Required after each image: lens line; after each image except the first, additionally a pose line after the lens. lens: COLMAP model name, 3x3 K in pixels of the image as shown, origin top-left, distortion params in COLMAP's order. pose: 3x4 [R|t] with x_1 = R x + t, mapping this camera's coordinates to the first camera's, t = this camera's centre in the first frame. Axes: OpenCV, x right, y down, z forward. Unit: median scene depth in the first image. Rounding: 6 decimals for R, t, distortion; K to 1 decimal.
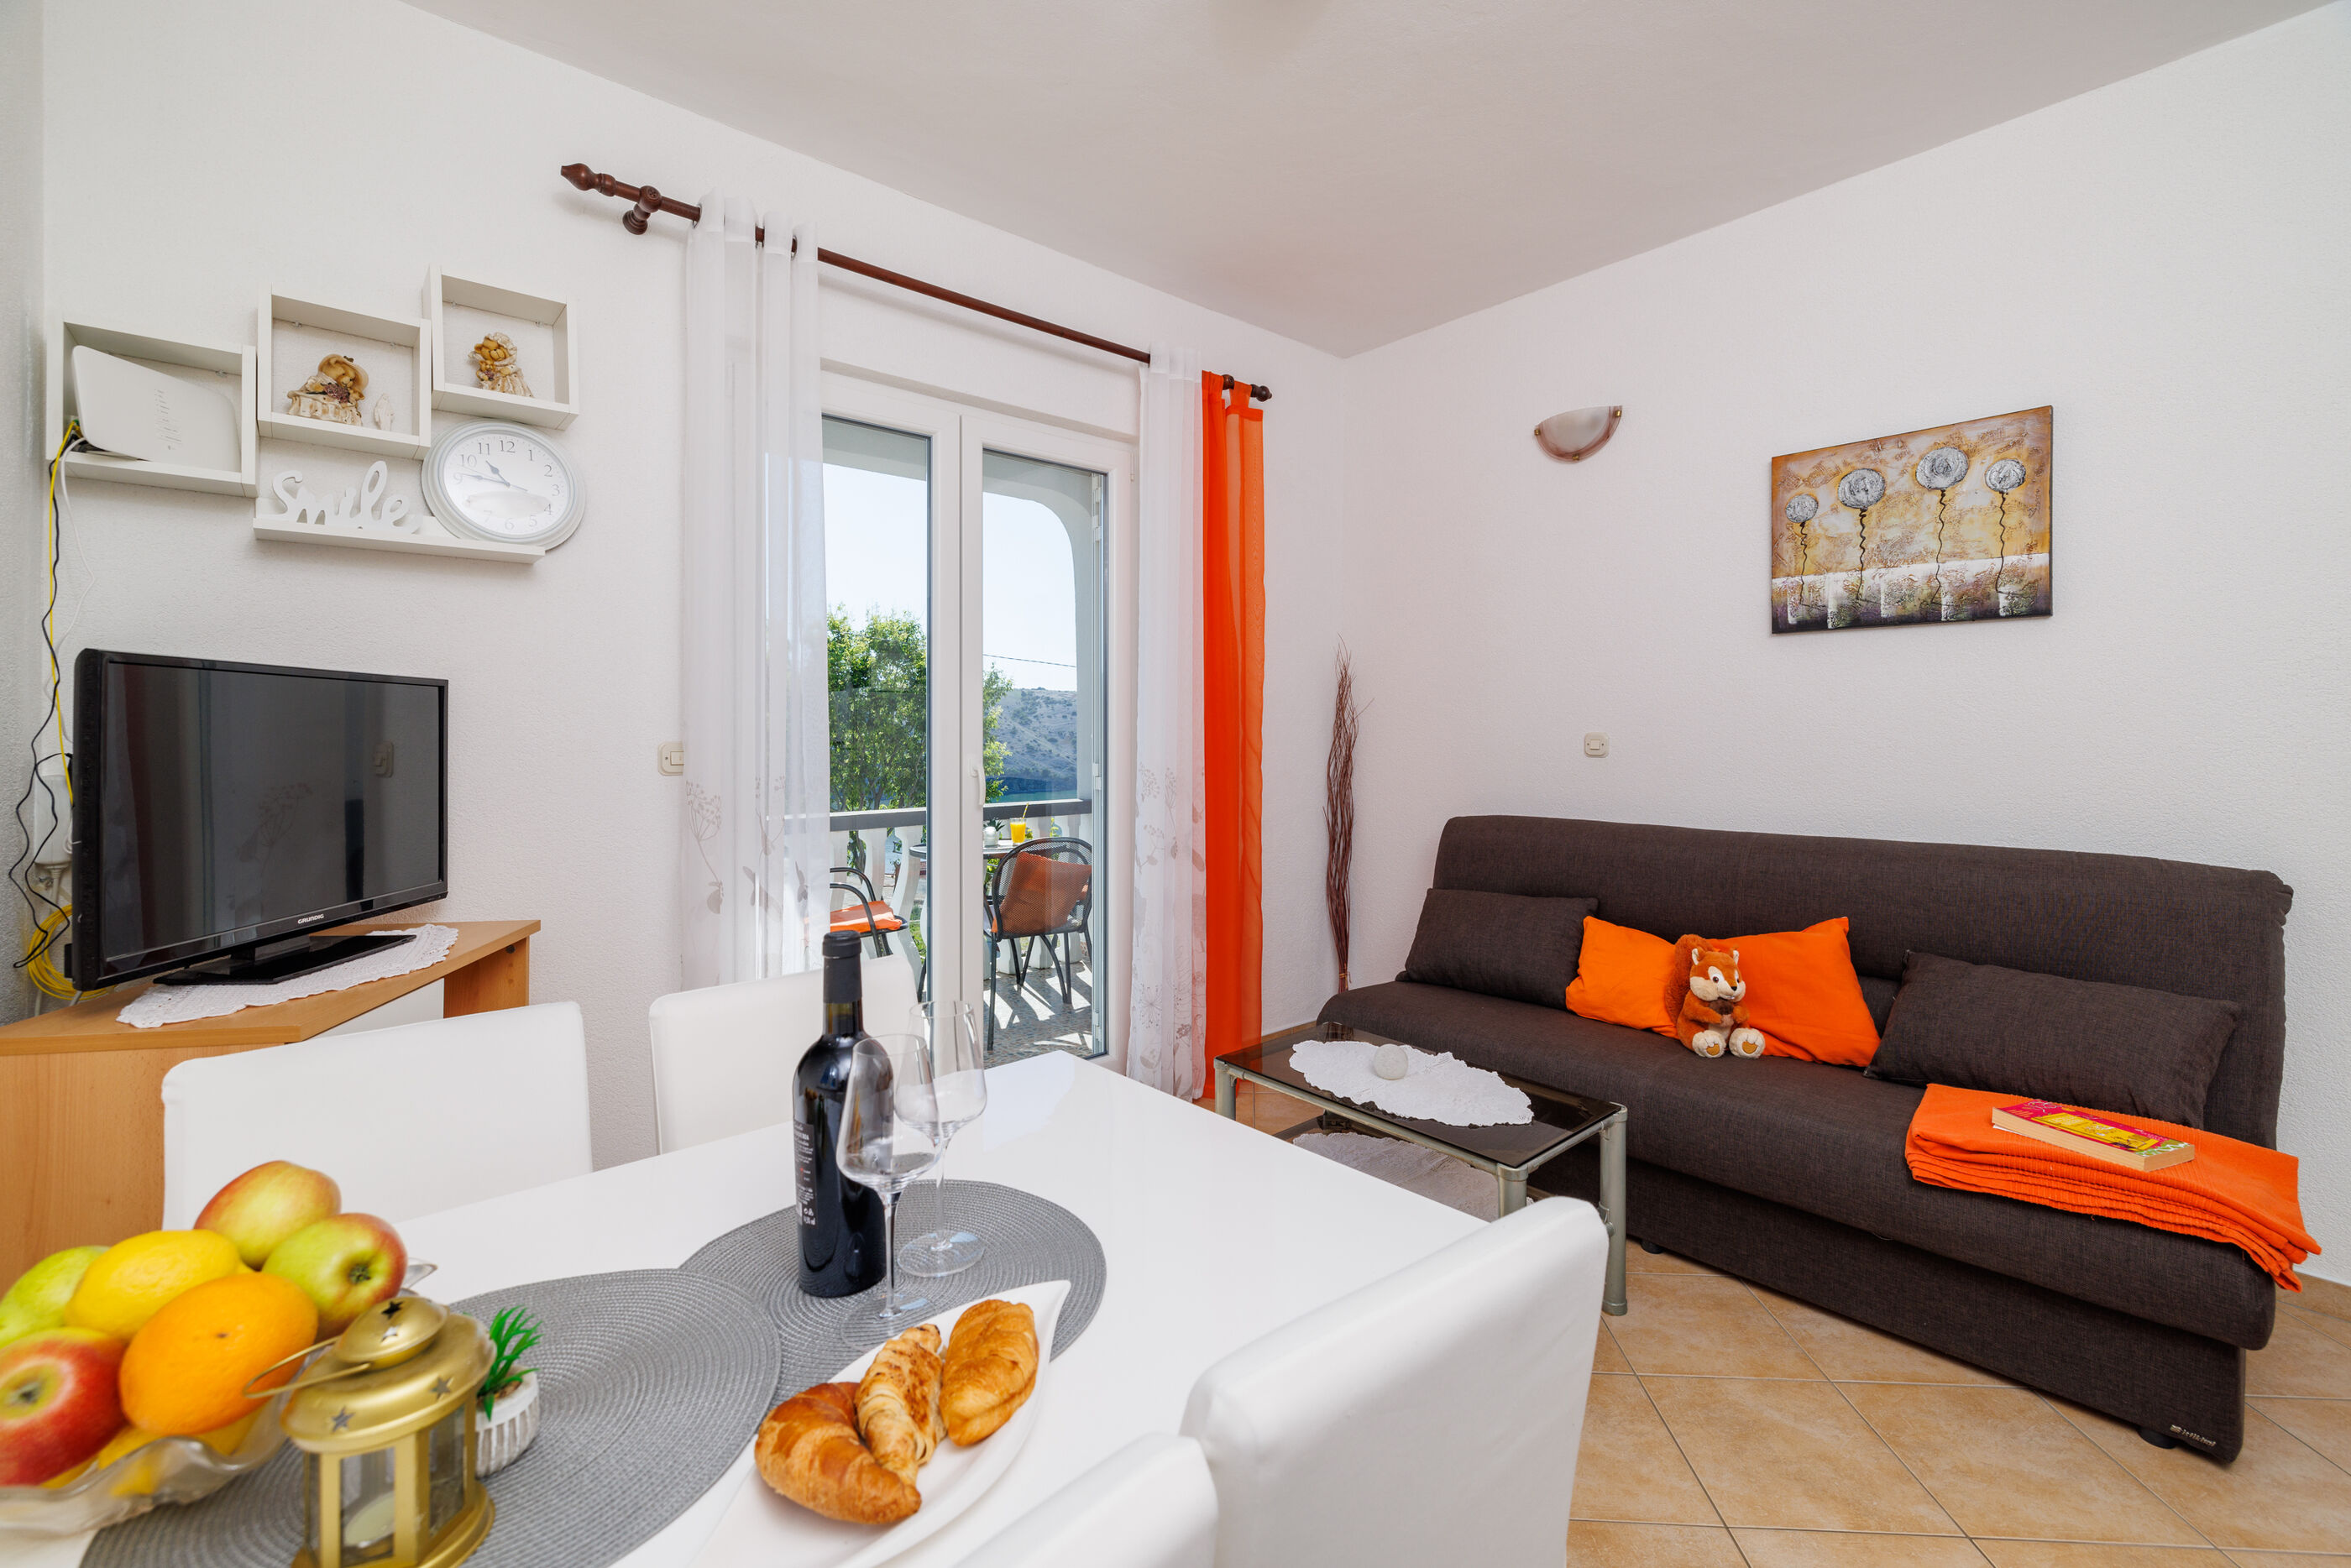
lens RADIAL K [[1008.7, 0, 1167.3], [0, 1008.7, 727.4], [0, 0, 1]] dist [-0.003311, 0.001562]
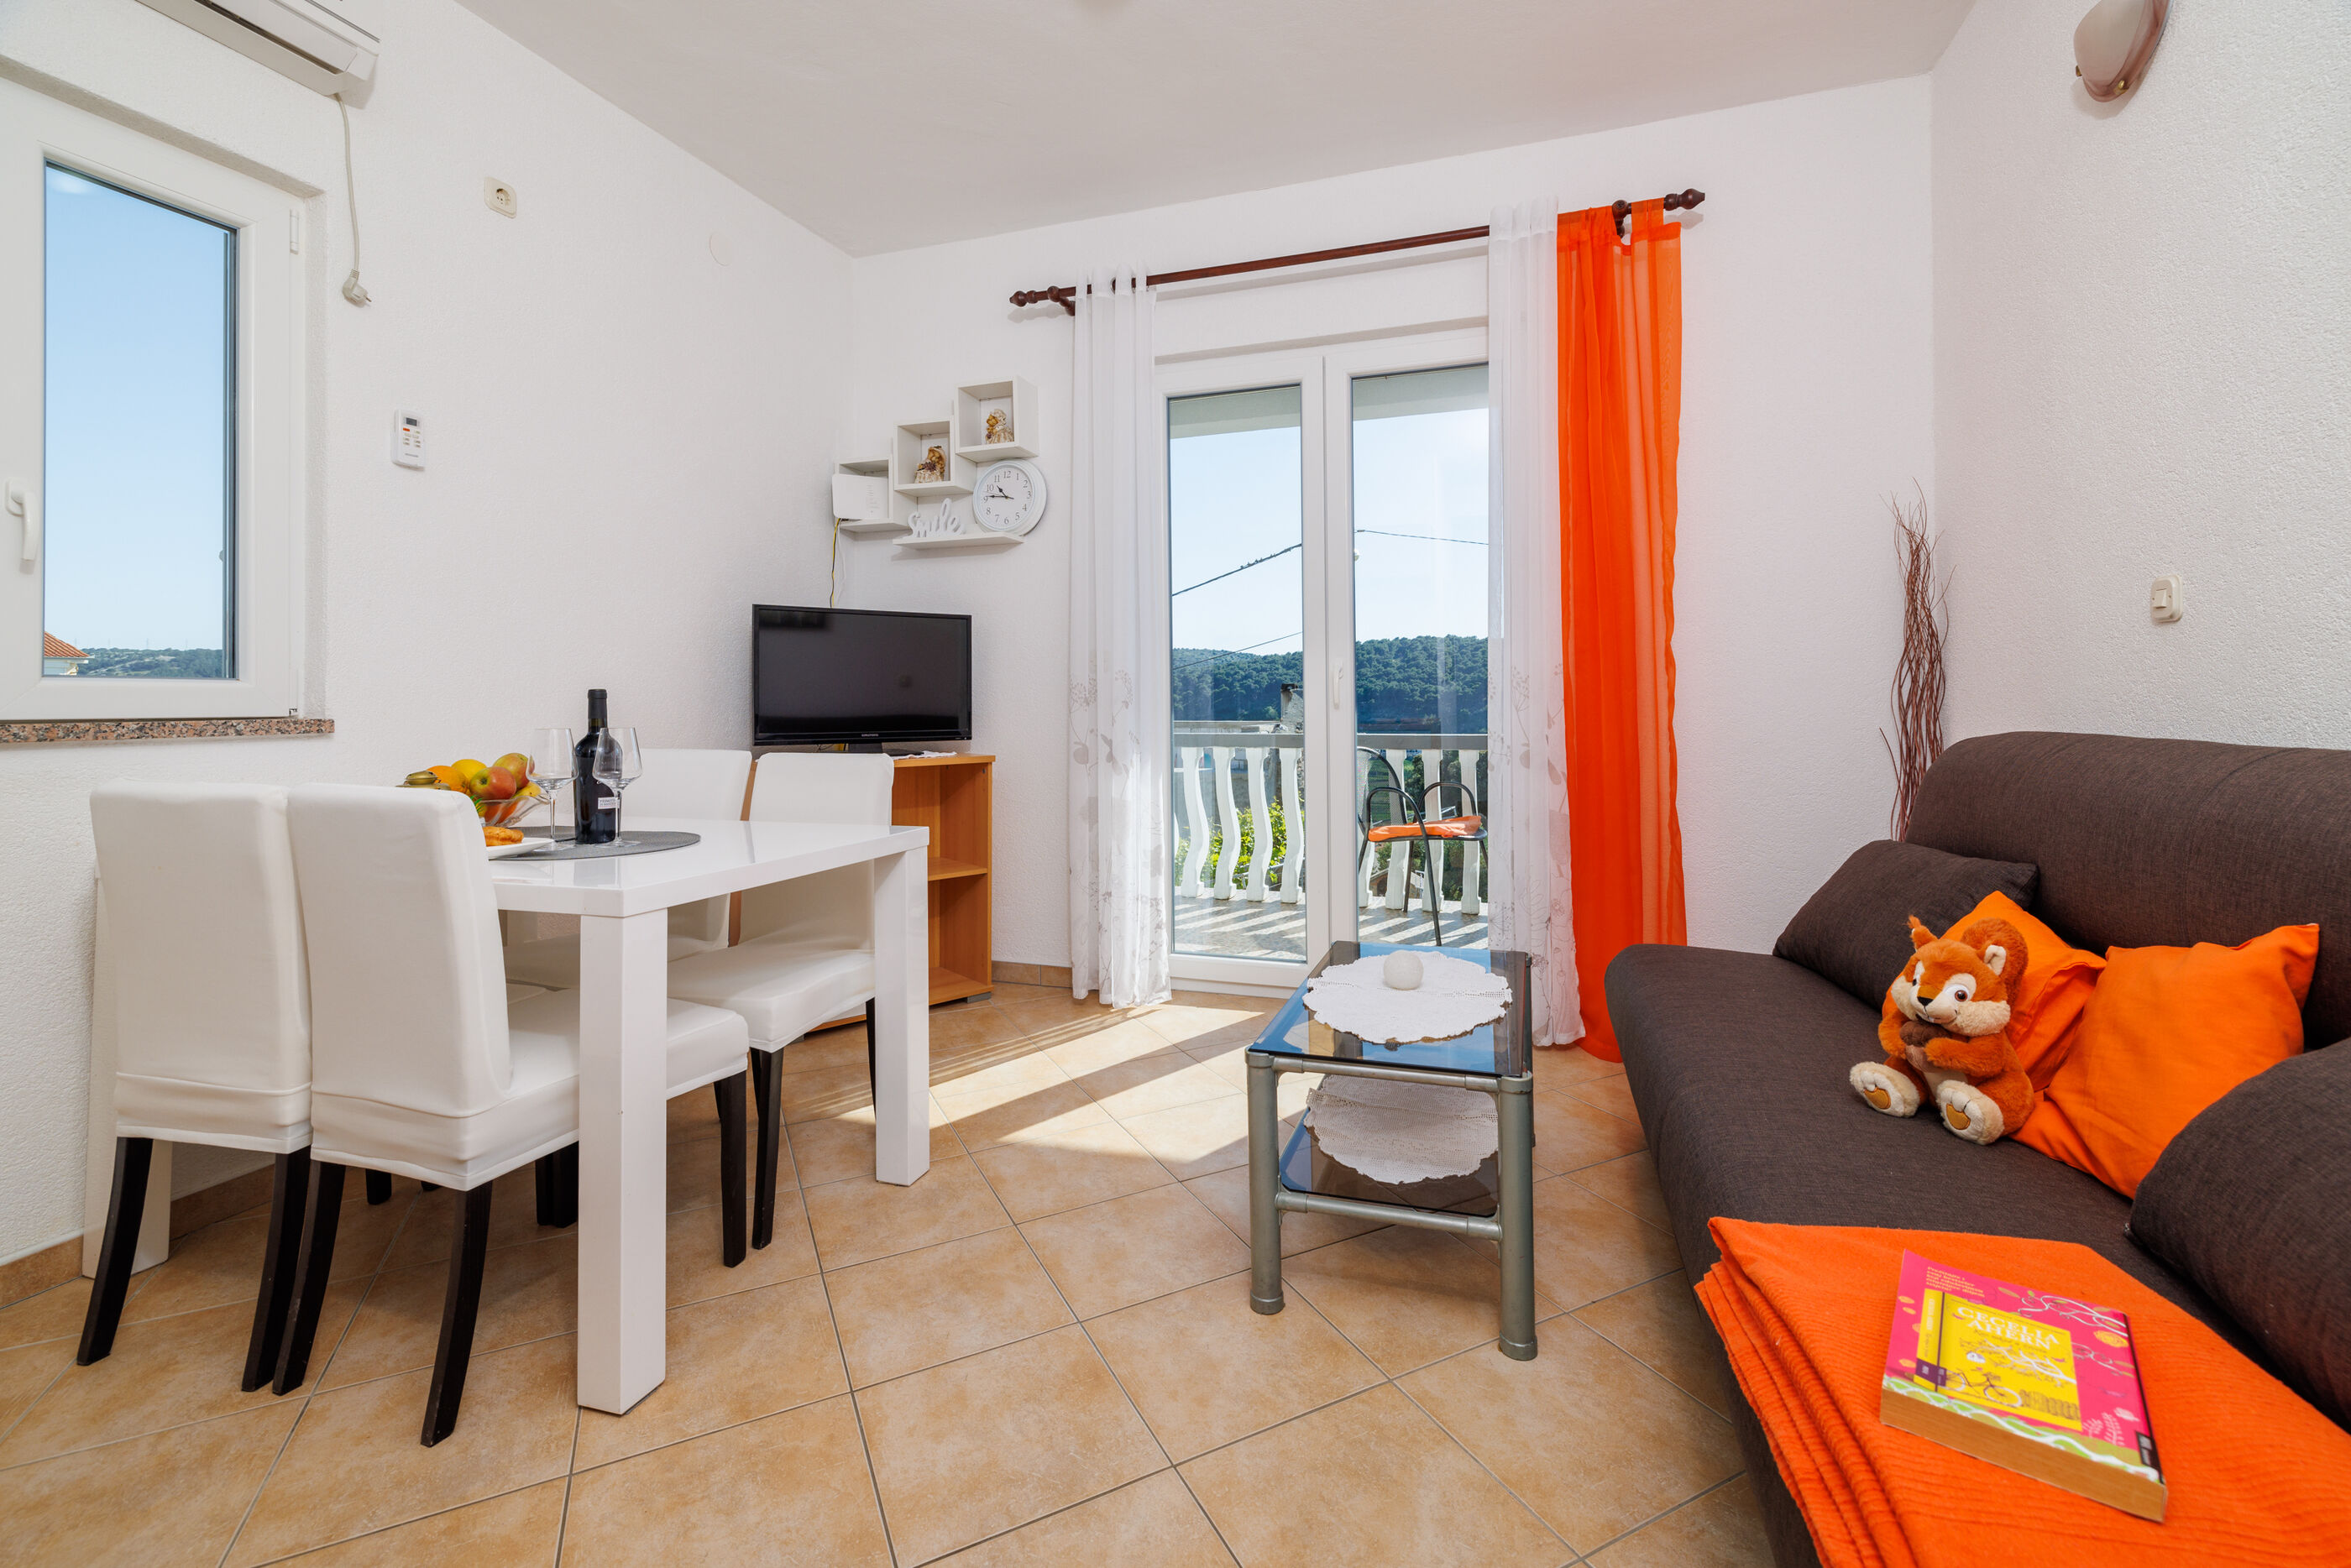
lens RADIAL K [[1008.7, 0, 1184.4], [0, 1008.7, 696.9], [0, 0, 1]] dist [-0.003311, 0.001562]
pose [[0.503090, -0.009849, -0.864178, 0.831957], [0.008111, 0.999945, -0.006675, 0.091859], [0.864196, -0.003651, 0.503142, 0.367841]]
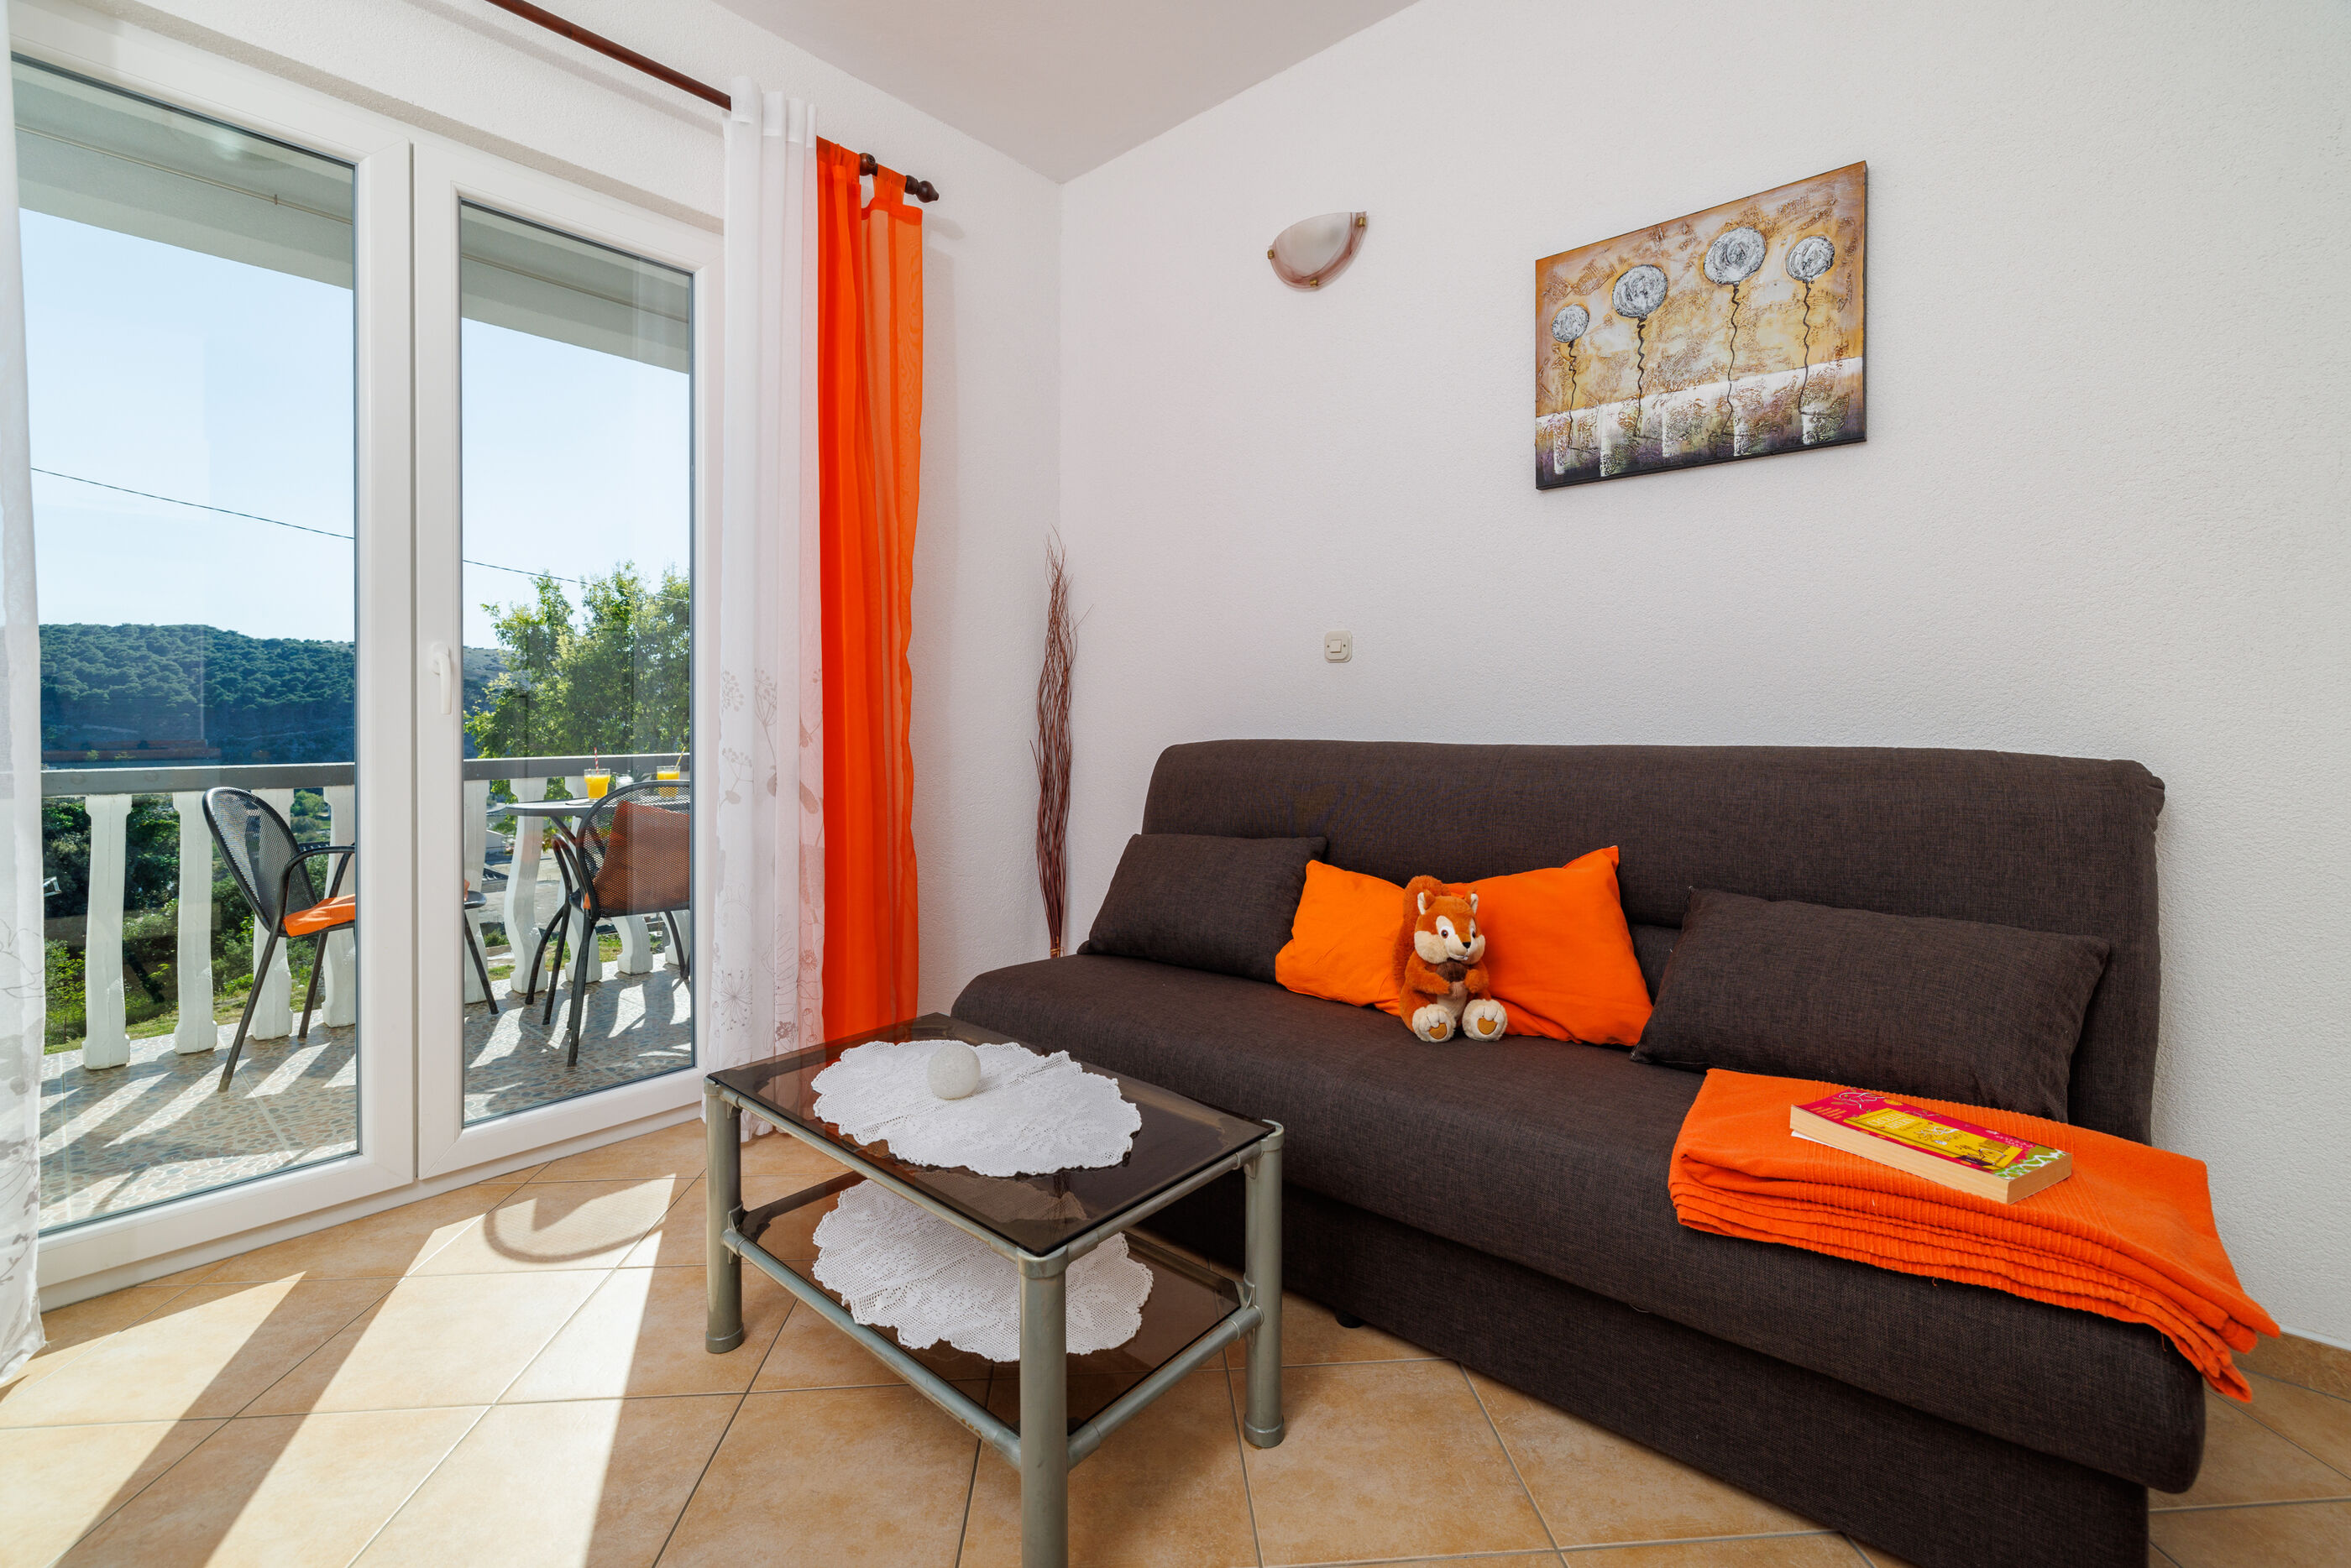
lens RADIAL K [[1008.7, 0, 1175.2], [0, 1008.7, 721.0], [0, 0, 1]] dist [-0.003311, 0.001562]
pose [[0.991445, -0.002070, 0.130509, 0.262663], [0.001436, 0.999987, 0.004951, 0.095258], [-0.130518, -0.004721, 0.991435, 0.313914]]
